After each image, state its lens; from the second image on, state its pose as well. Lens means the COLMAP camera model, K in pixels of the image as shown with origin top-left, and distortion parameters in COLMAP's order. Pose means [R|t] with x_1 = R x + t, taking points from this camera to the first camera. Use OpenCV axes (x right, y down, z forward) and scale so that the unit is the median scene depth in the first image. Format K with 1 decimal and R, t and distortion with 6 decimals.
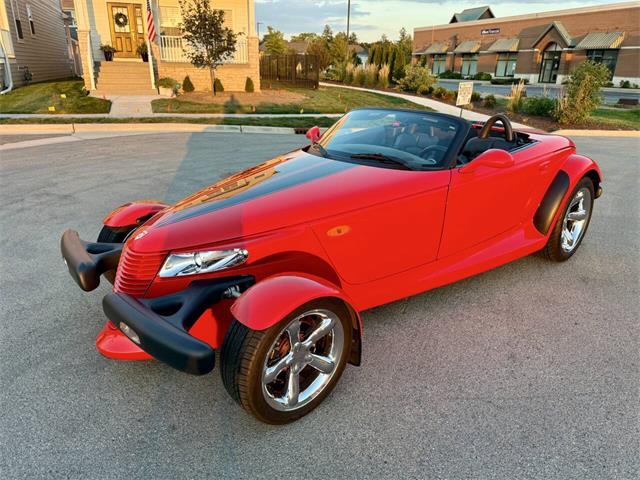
lens RADIAL K [[448.1, 0, 315.6], [0, 448.1, 240.2], [0, 0, 1]] dist [0.013538, -0.029590]
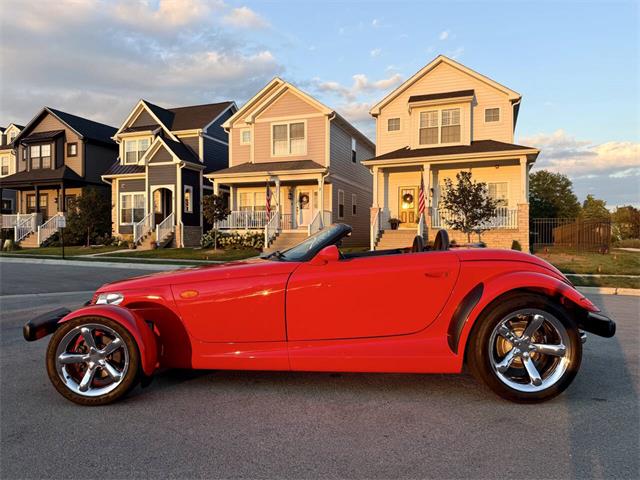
lens RADIAL K [[448.1, 0, 316.5], [0, 448.1, 235.7], [0, 0, 1]] dist [0.013538, -0.029590]
pose [[0.759929, -0.026599, -0.649461, 0.166057], [-0.219085, 0.930217, -0.294447, 0.017162], [0.611971, 0.366046, 0.701072, 0.026537]]
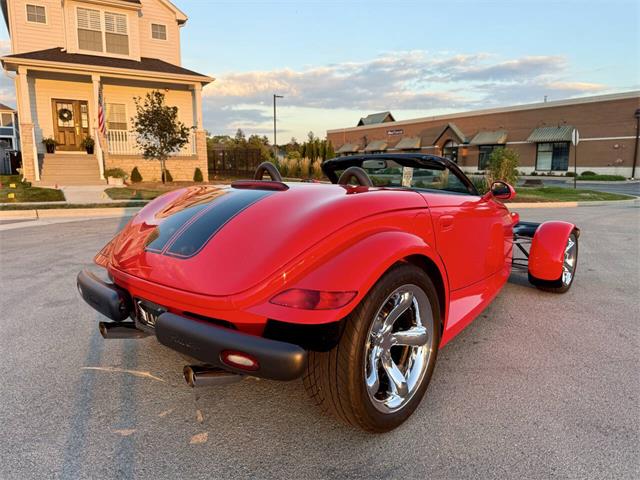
lens RADIAL K [[448.1, 0, 315.9], [0, 448.1, 239.3], [0, 0, 1]] dist [0.013538, -0.029590]
pose [[0.980595, -0.044254, 0.190983, -0.087858], [0.082915, 0.976389, -0.199474, 0.025107], [-0.177647, 0.211439, 0.961112, -0.003177]]
